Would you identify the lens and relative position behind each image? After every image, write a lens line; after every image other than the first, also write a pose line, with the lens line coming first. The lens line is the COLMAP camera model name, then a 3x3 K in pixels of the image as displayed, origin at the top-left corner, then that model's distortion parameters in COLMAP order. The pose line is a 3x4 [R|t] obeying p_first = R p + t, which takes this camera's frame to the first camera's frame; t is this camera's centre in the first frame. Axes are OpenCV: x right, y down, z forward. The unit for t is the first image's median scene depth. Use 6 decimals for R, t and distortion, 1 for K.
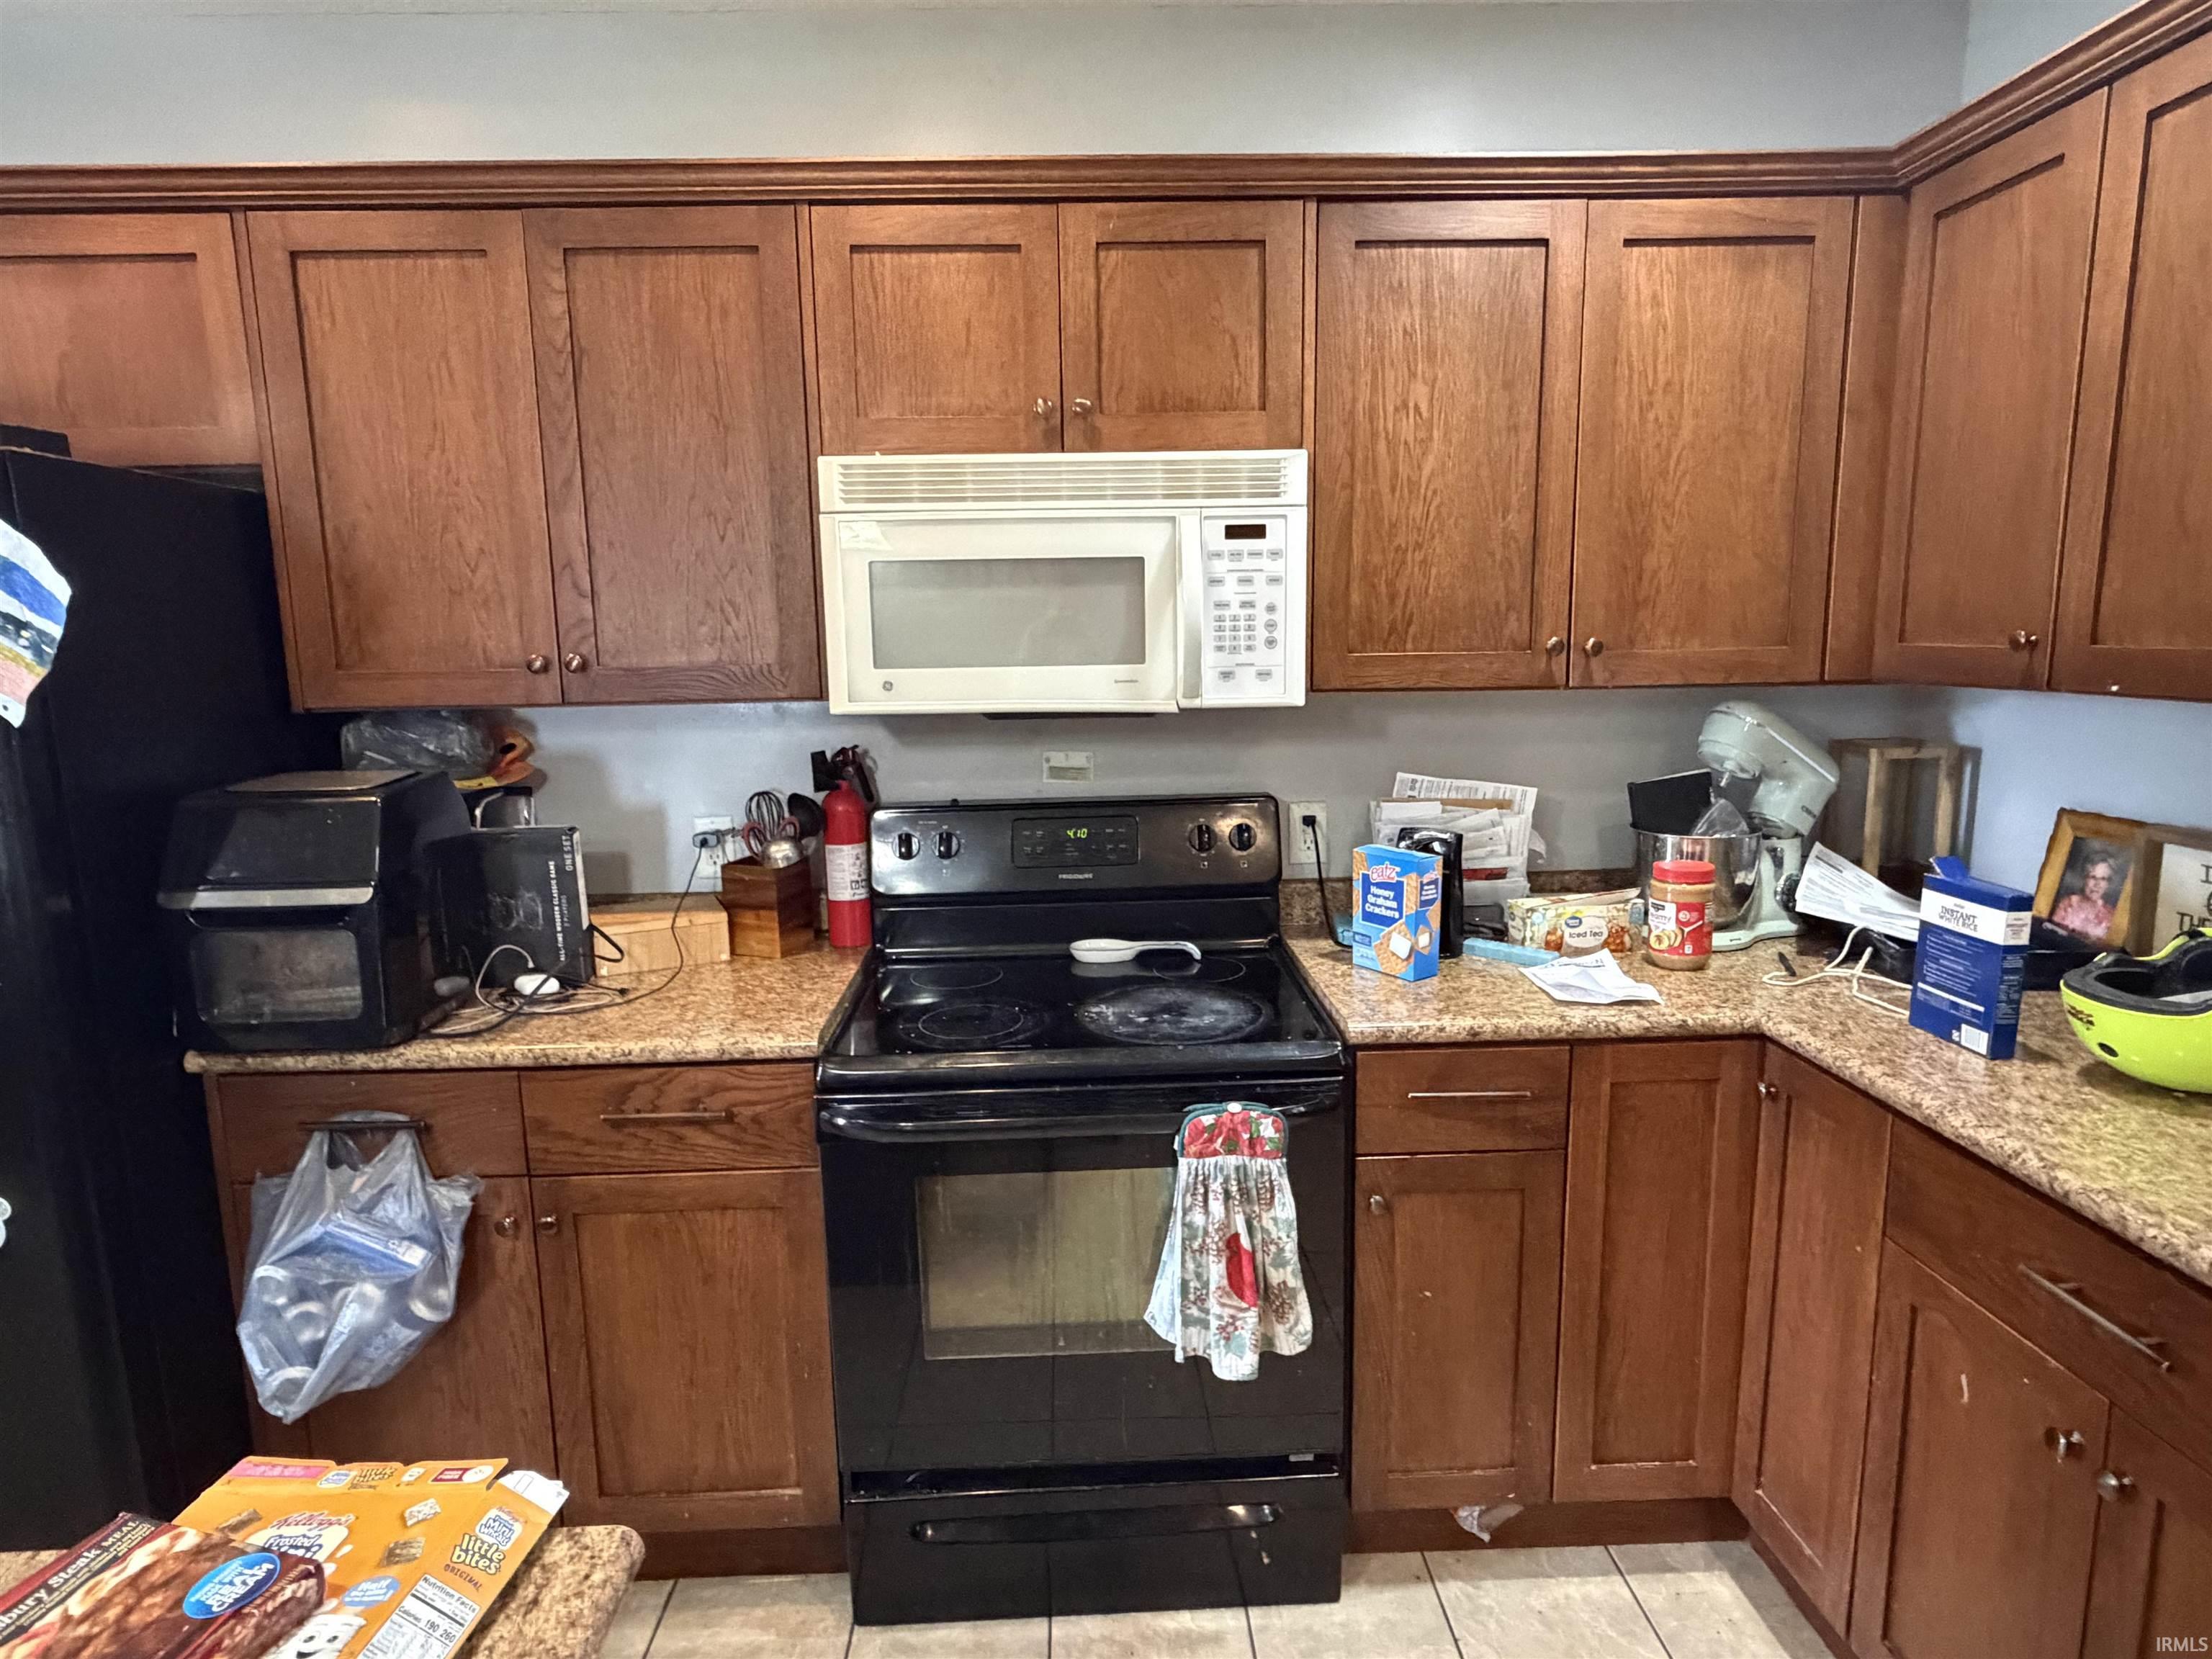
lens RADIAL K [[1245.6, 0, 1098.8], [0, 1245.6, 832.2], [0, 0, 1]] dist [0.002130, -0.000798]
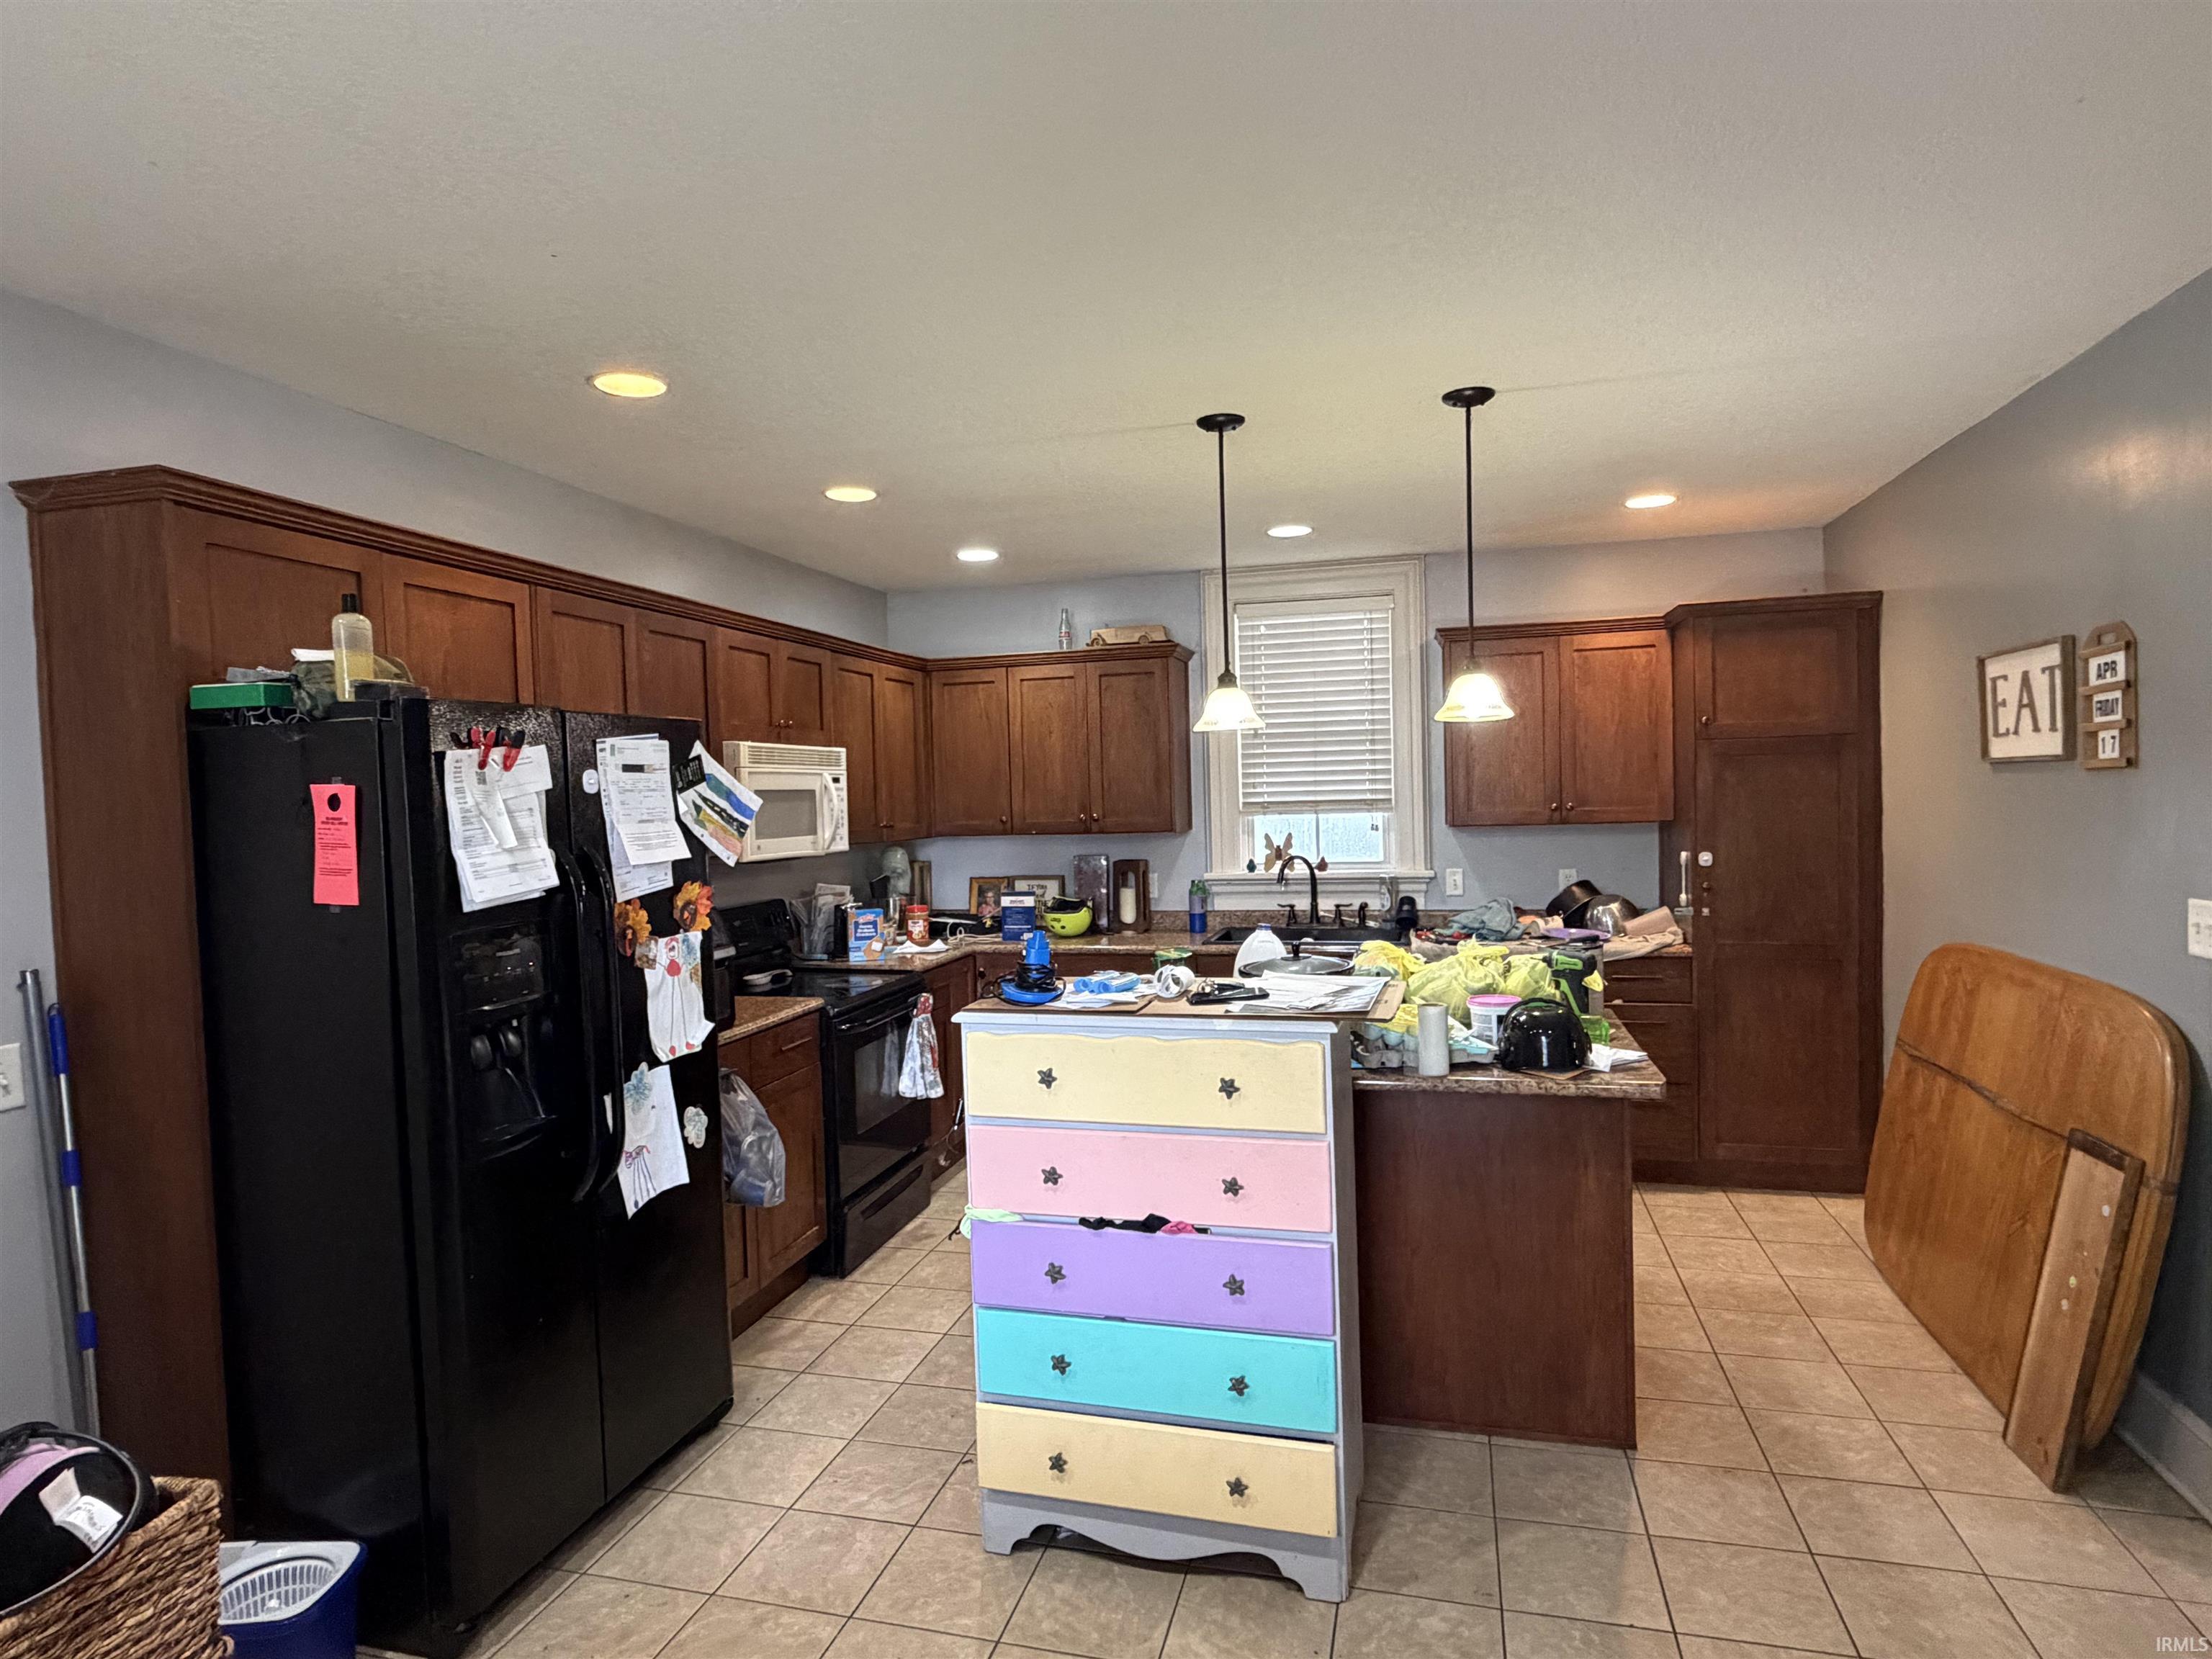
lens RADIAL K [[1245.6, 0, 1086.7], [0, 1245.6, 839.4], [0, 0, 1]] dist [0.002130, -0.000798]
pose [[0.292399, -0.024867, 0.955973, -2.743513], [0.170421, 0.985015, -0.026504, 0.026026], [-0.940988, 0.170668, 0.292256, -0.197269]]
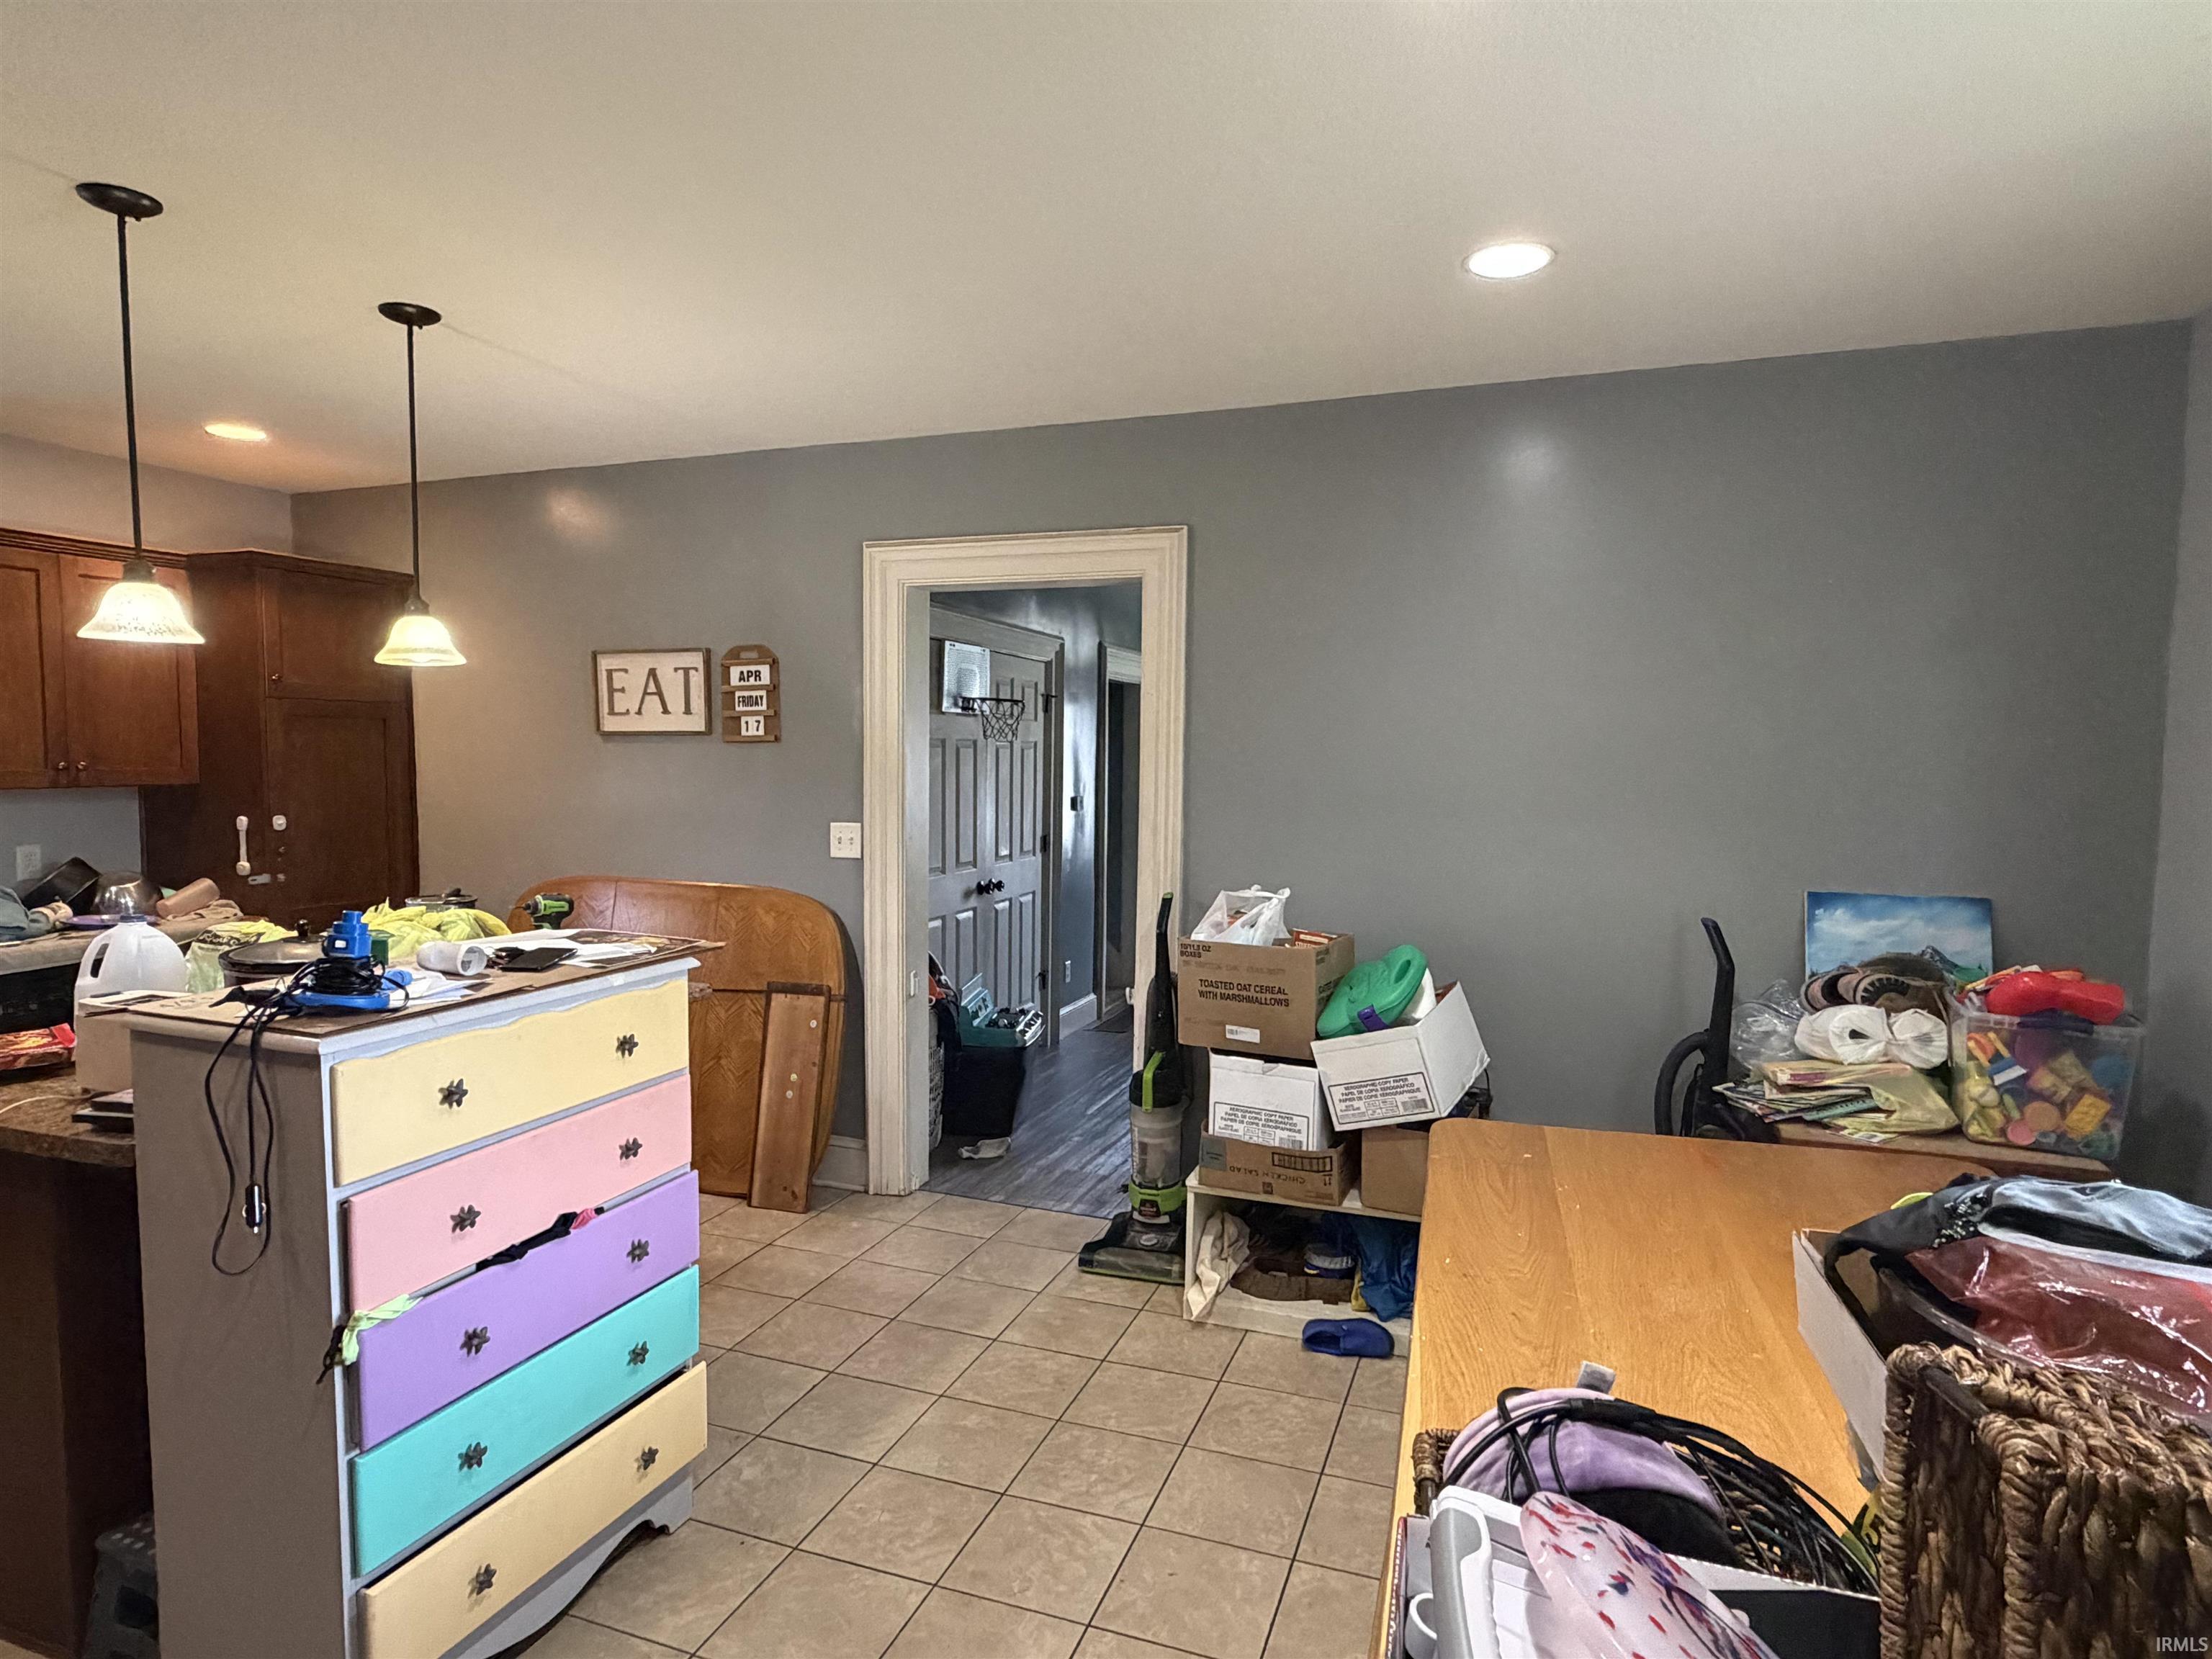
lens RADIAL K [[1245.6, 0, 1111.7], [0, 1245.6, 837.6], [0, 0, 1]] dist [0.002130, -0.000798]
pose [[-0.932380, -0.011797, 0.361288, -2.246270], [0.066702, 0.976689, 0.204031, -0.187351], [-0.355273, 0.214333, -0.909859, 1.285552]]
